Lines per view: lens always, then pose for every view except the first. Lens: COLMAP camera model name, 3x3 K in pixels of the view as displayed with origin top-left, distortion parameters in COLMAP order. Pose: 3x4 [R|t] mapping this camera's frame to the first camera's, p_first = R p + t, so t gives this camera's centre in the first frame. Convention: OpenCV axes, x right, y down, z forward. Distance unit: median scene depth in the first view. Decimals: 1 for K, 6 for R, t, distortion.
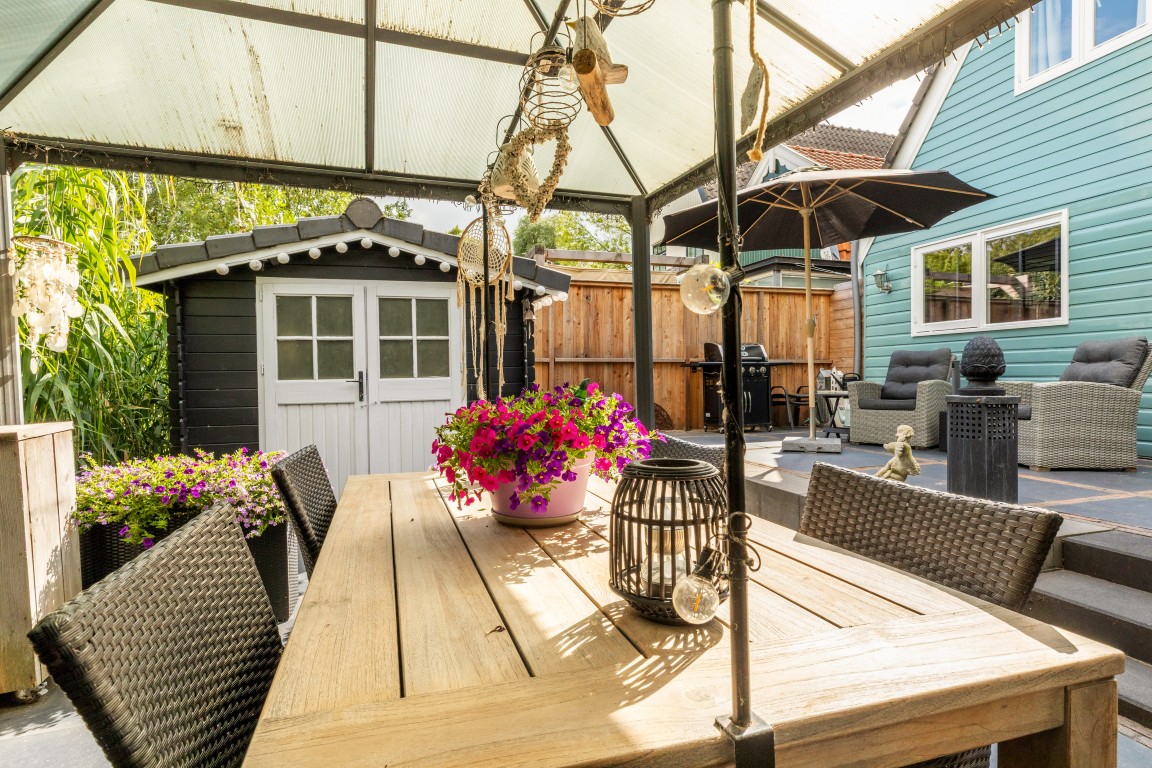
lens RADIAL K [[597.8, 0, 574.7], [0, 597.8, 380.6], [0, 0, 1]] dist [0.002069, 0.000432]
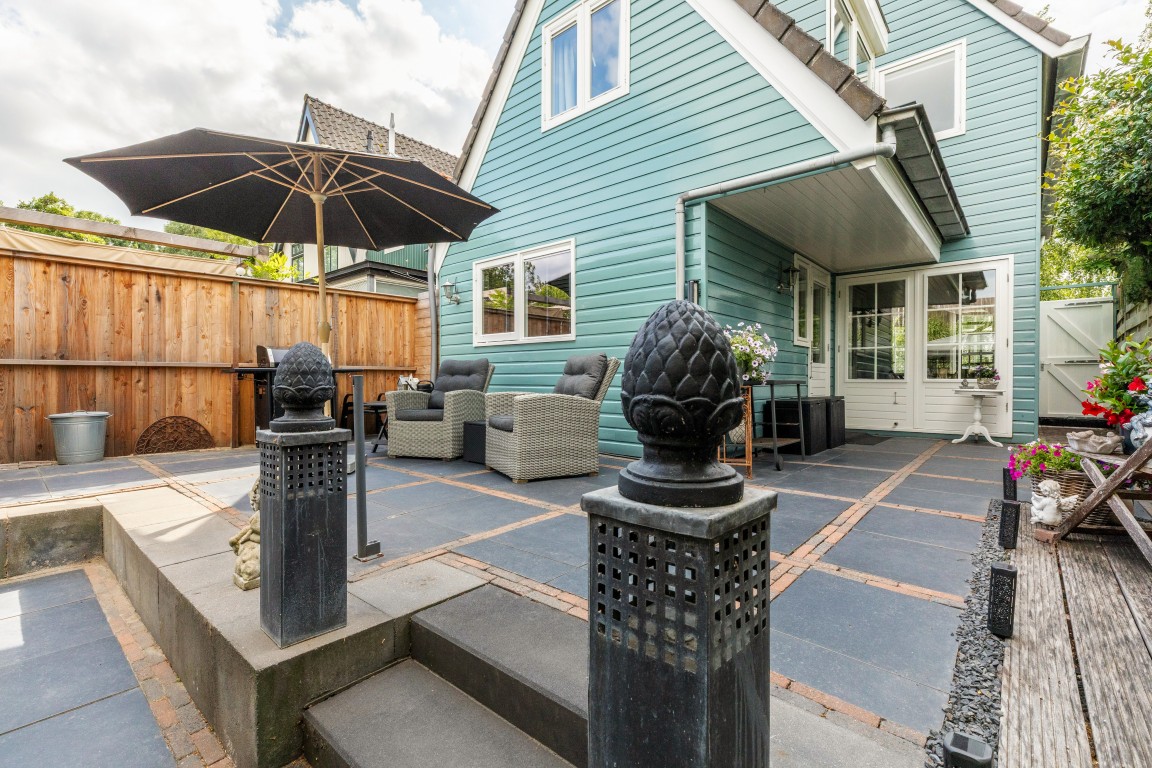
lens RADIAL K [[520.2, 0, 574.5], [0, 520.2, 381.8], [0, 0, 1]] dist [0.008356, -0.000542]
pose [[0.853546, 0.000227, 0.521018, 0.223262], [-0.000271, 1.000000, 0.000010, -0.010910], [-0.521018, -0.000150, 0.853546, 0.114210]]
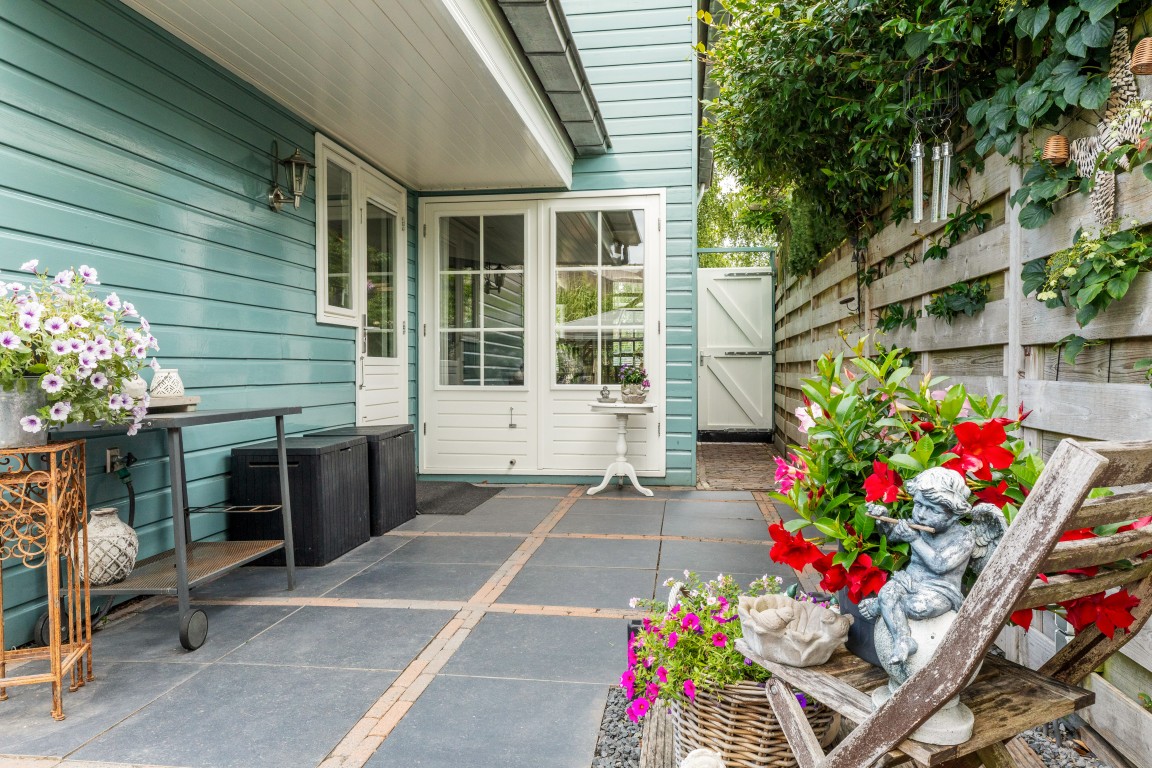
lens RADIAL K [[817.7, 0, 575.6], [0, 817.7, 385.0], [0, 0, 1]] dist [-0.005688, 0.001716]
pose [[0.434298, -0.020023, 0.900547, 0.384967], [0.005735, 0.999794, 0.019464, -0.024908], [-0.900751, -0.003289, 0.434324, 0.160550]]
